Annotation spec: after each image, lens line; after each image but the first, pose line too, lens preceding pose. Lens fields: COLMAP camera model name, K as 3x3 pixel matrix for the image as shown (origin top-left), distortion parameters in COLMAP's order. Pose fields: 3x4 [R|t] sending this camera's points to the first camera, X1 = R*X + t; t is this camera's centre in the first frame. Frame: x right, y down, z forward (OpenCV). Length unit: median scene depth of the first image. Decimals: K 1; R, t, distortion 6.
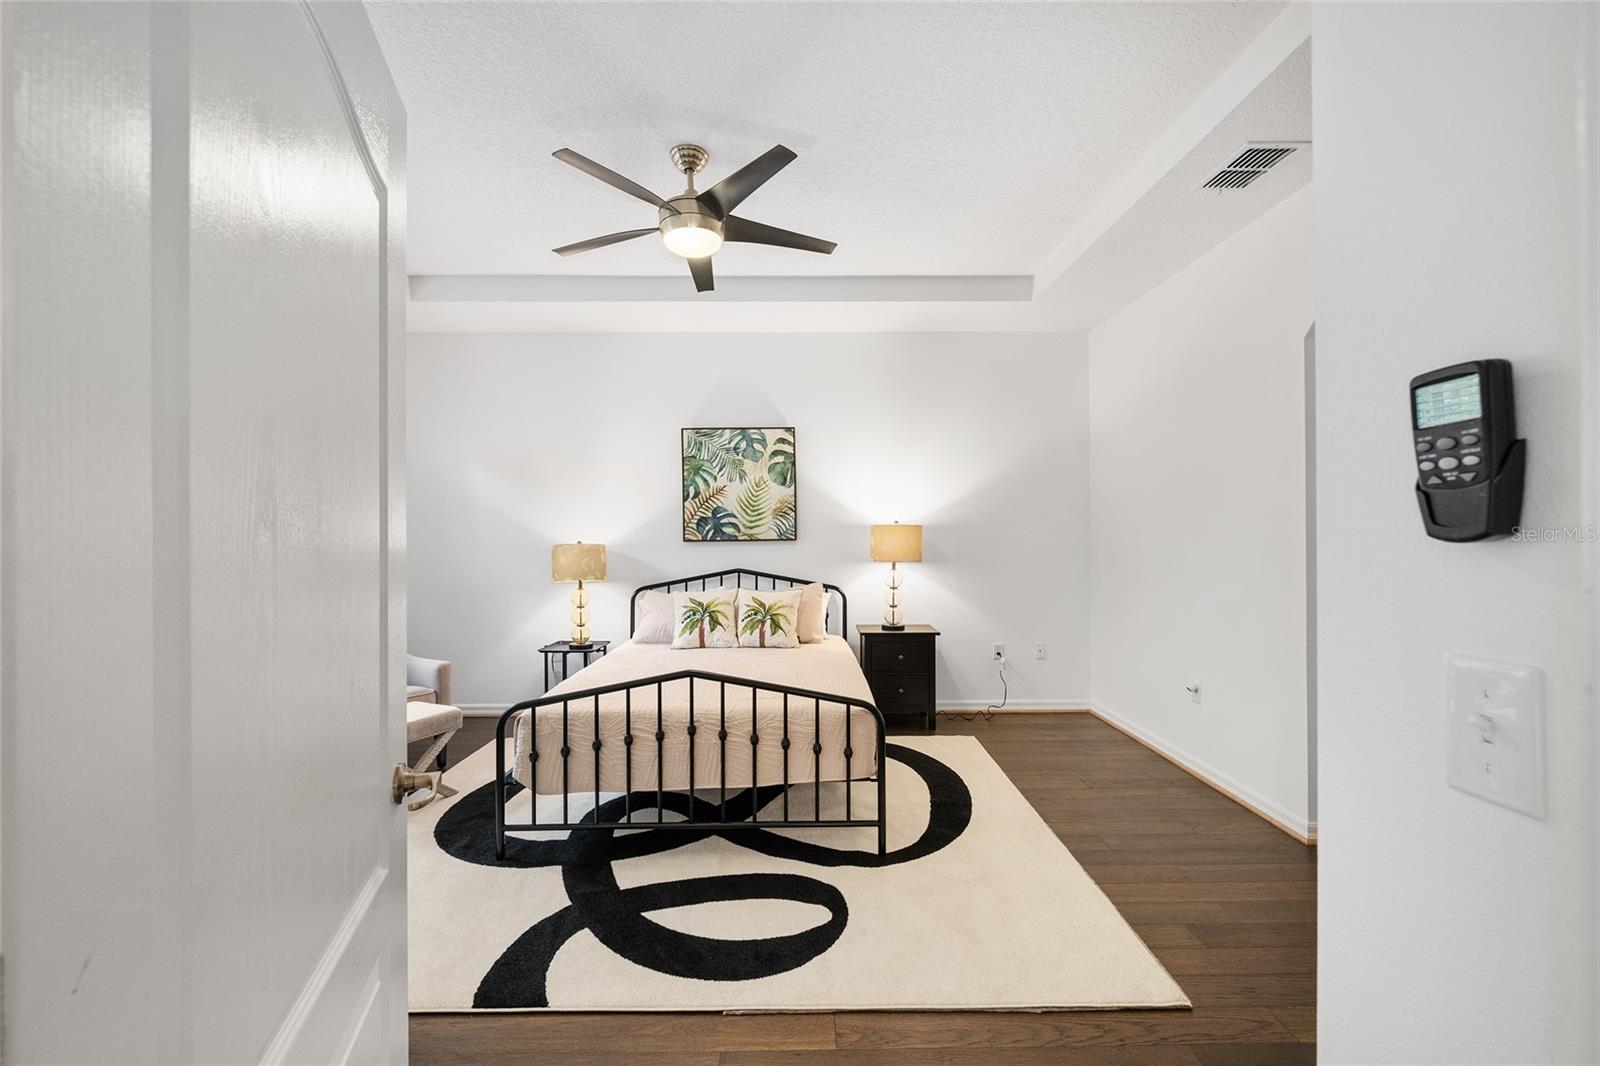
lens RADIAL K [[642.0, 0, 800.0], [0, 642.0, 533.0], [0, 0, 1]] dist [-0.011032, -0.000010]
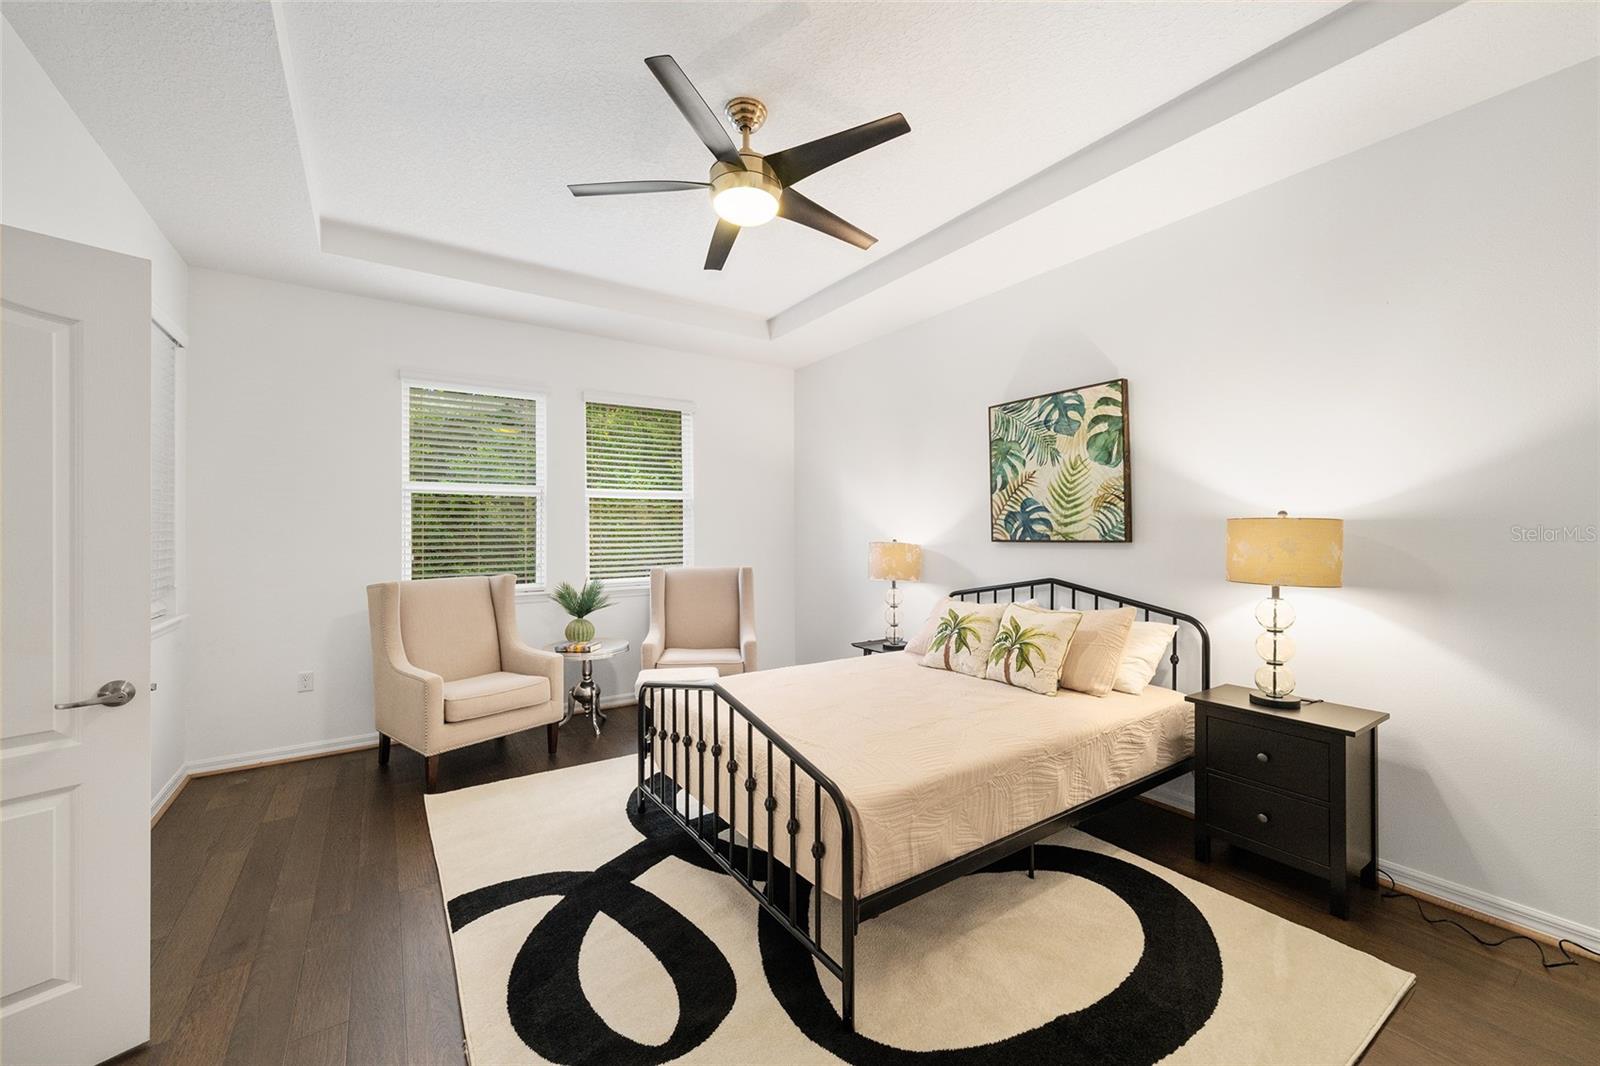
lens RADIAL K [[618.2, 0, 801.0], [0, 618.2, 529.1], [0, 0, 1]] dist [-0.000330, -0.000055]
pose [[0.558012, 0.000305, -0.829833, 0.349483], [-0.001780, 0.999998, -0.000830, -0.001896], [0.829831, 0.001940, 0.558012, 0.343573]]
